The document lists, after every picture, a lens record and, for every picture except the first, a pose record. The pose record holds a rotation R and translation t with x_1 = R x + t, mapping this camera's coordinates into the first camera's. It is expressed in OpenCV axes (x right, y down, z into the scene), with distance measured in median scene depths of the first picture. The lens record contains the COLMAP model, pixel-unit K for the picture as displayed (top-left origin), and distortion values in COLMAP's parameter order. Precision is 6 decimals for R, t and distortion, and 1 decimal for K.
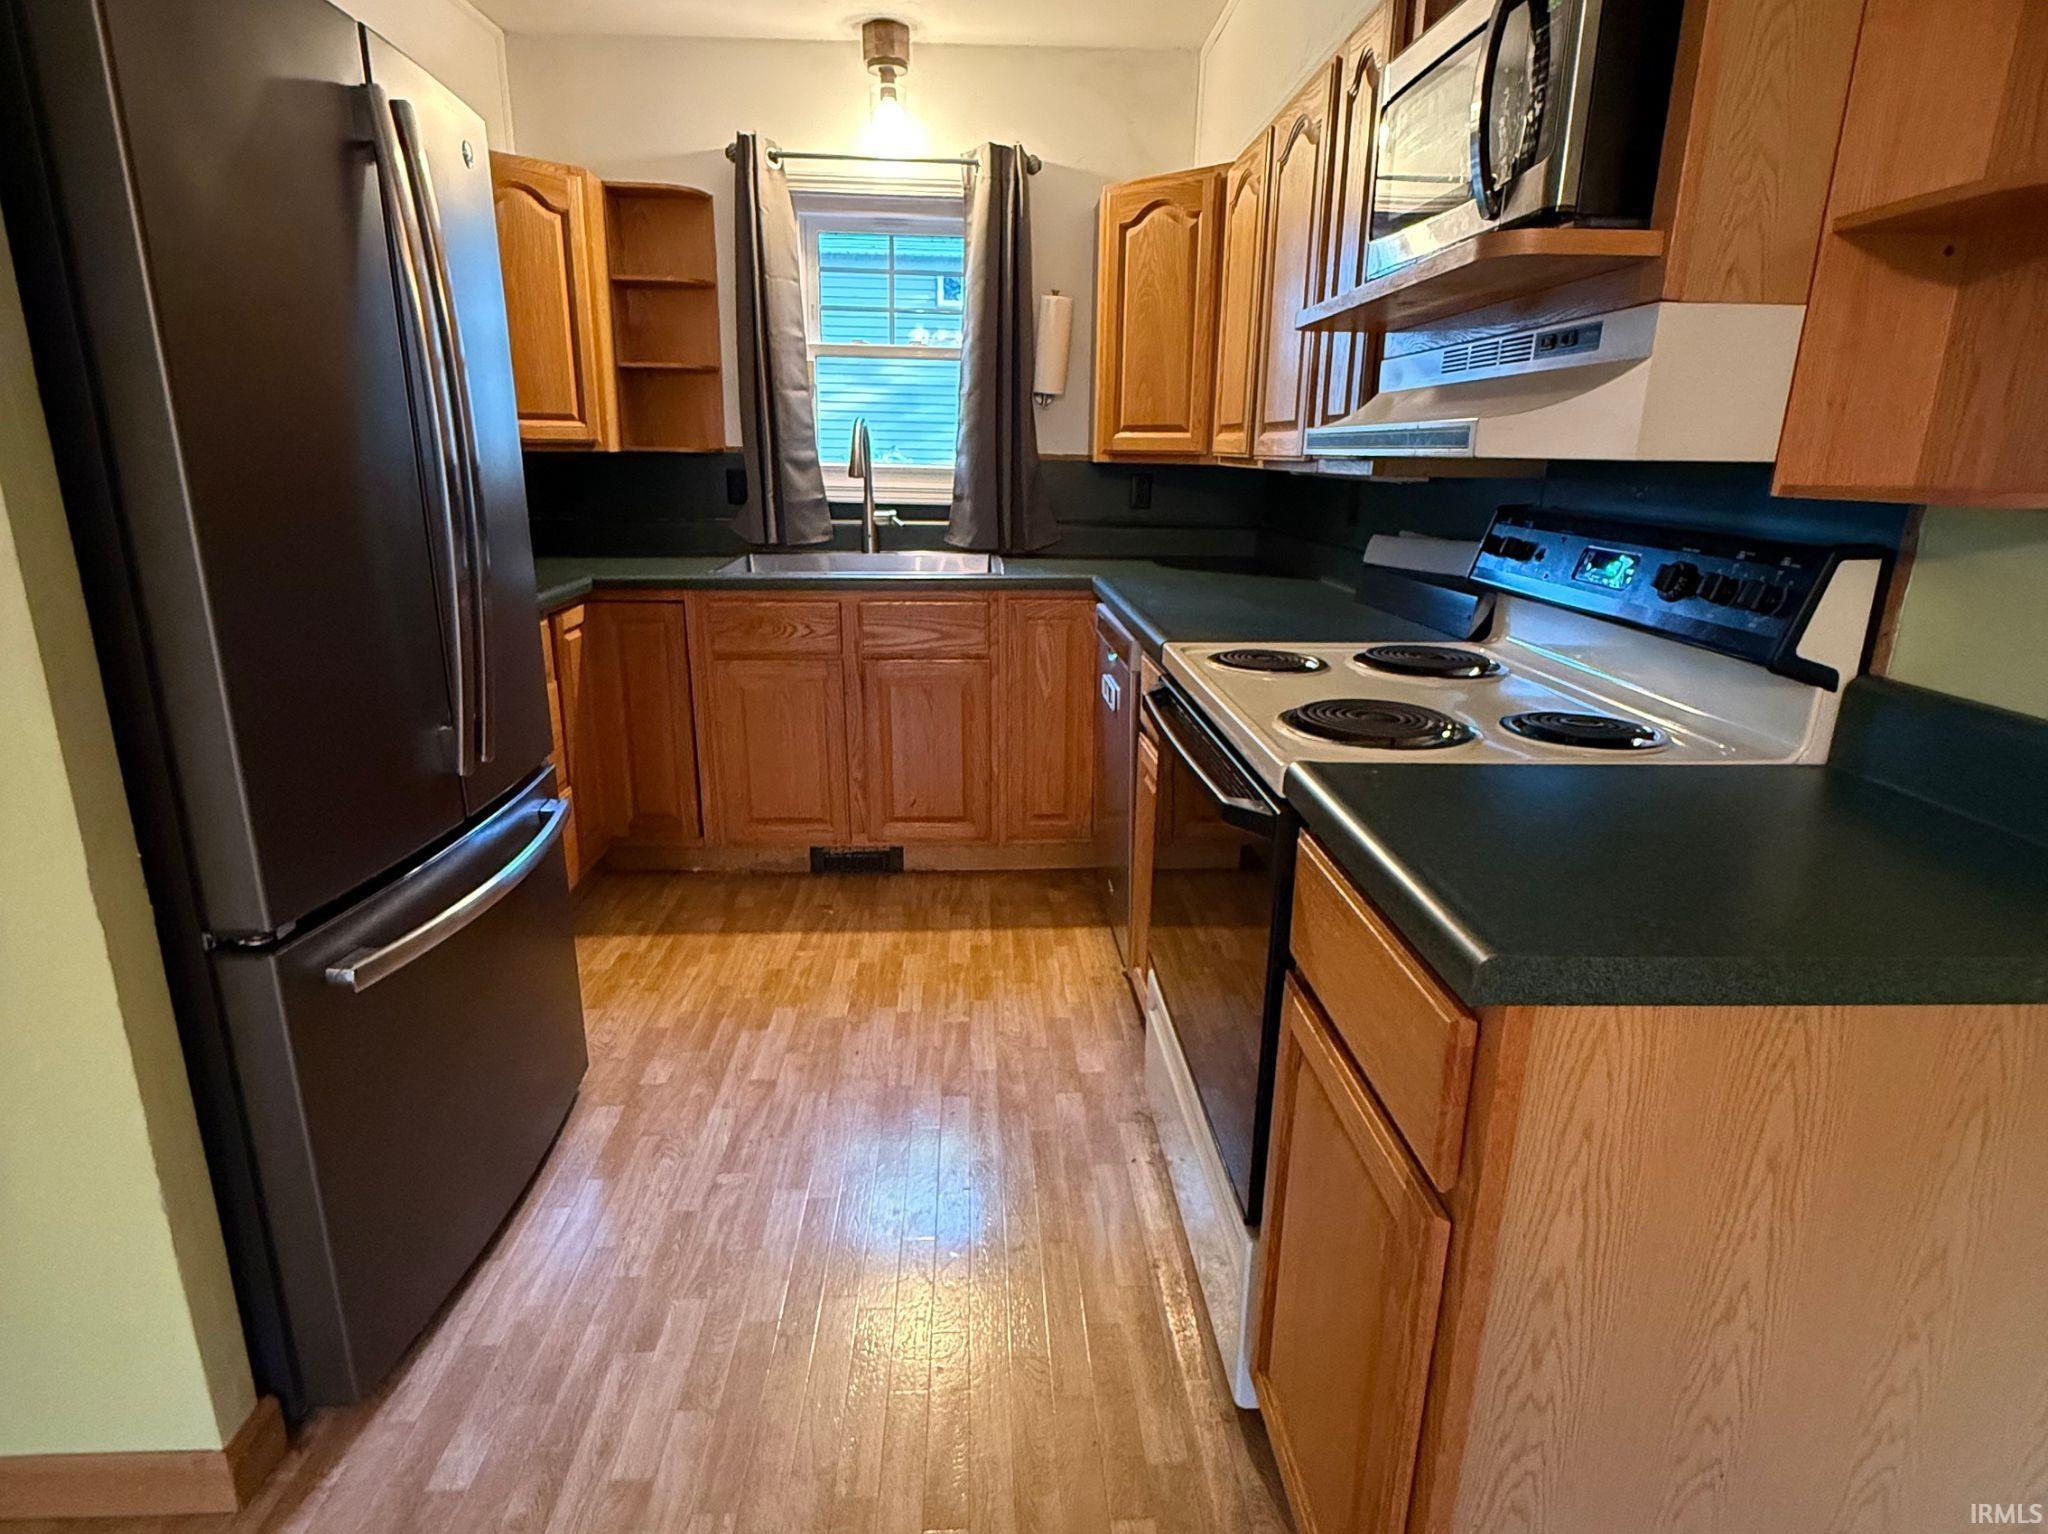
lens RADIAL K [[1080.7, 0, 1024.0], [0, 1080.7, 755.9], [0, 0, 1]] dist [-0.005849, 0.001195]
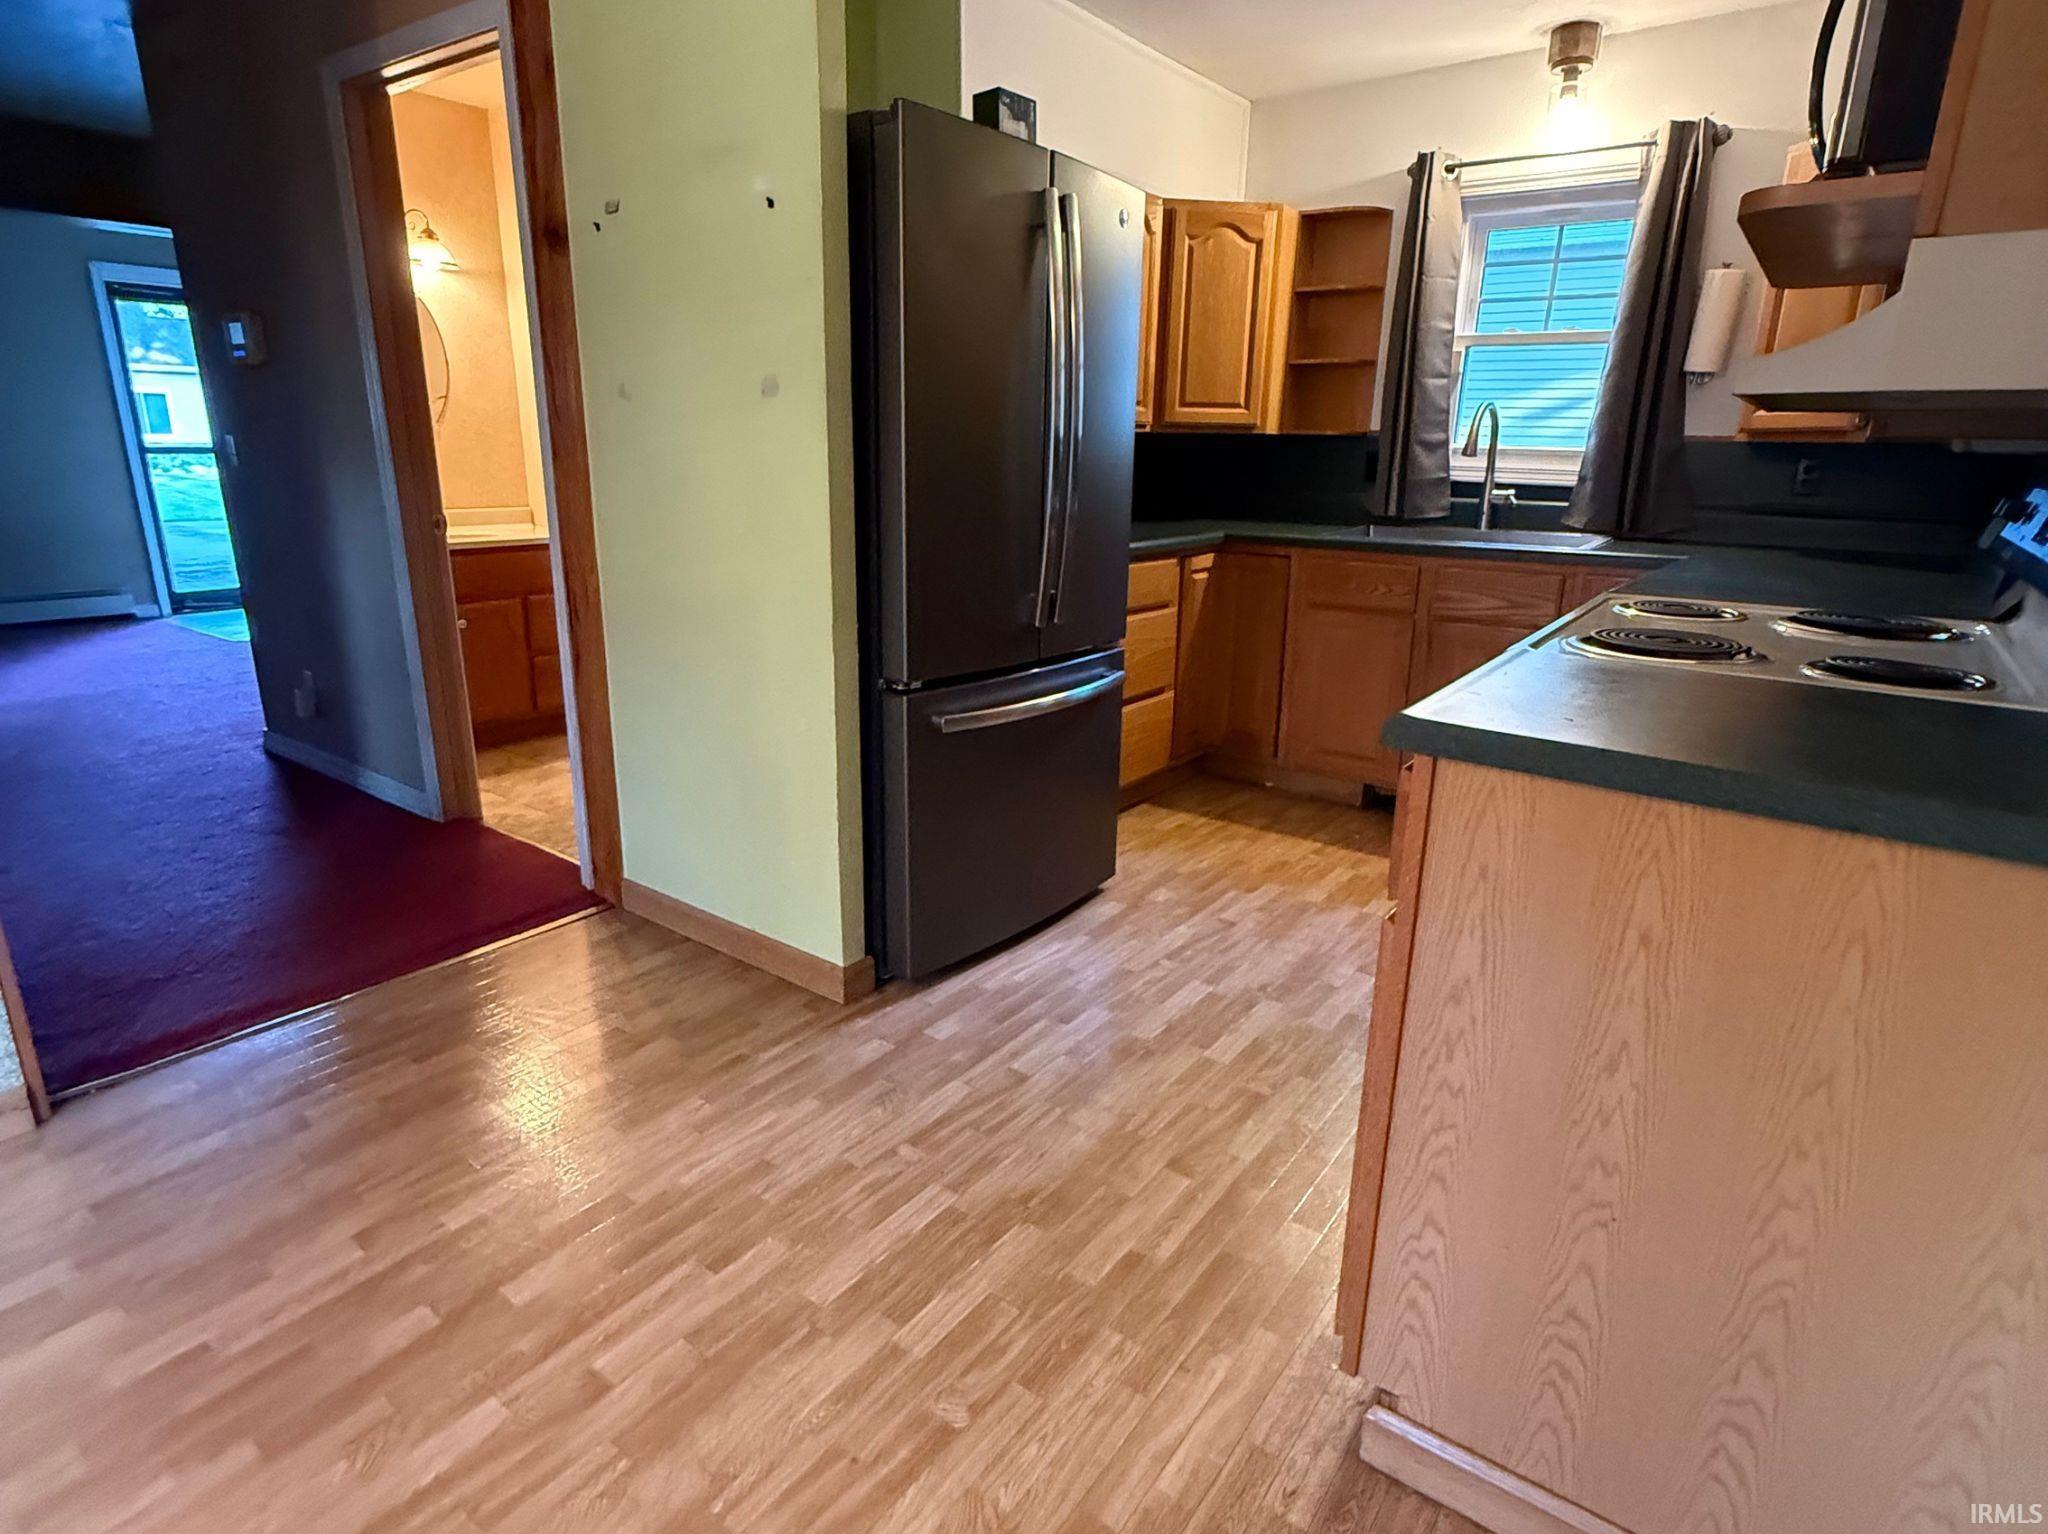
lens RADIAL K [[1080.7, 0, 1024.0], [0, 1080.7, 755.9], [0, 0, 1]] dist [-0.005849, 0.001195]
pose [[0.771882, 0.174896, -0.611236, 0.226805], [-0.178185, 0.982398, 0.056081, 0.059703], [0.610285, 0.065625, 0.789459, -0.113964]]
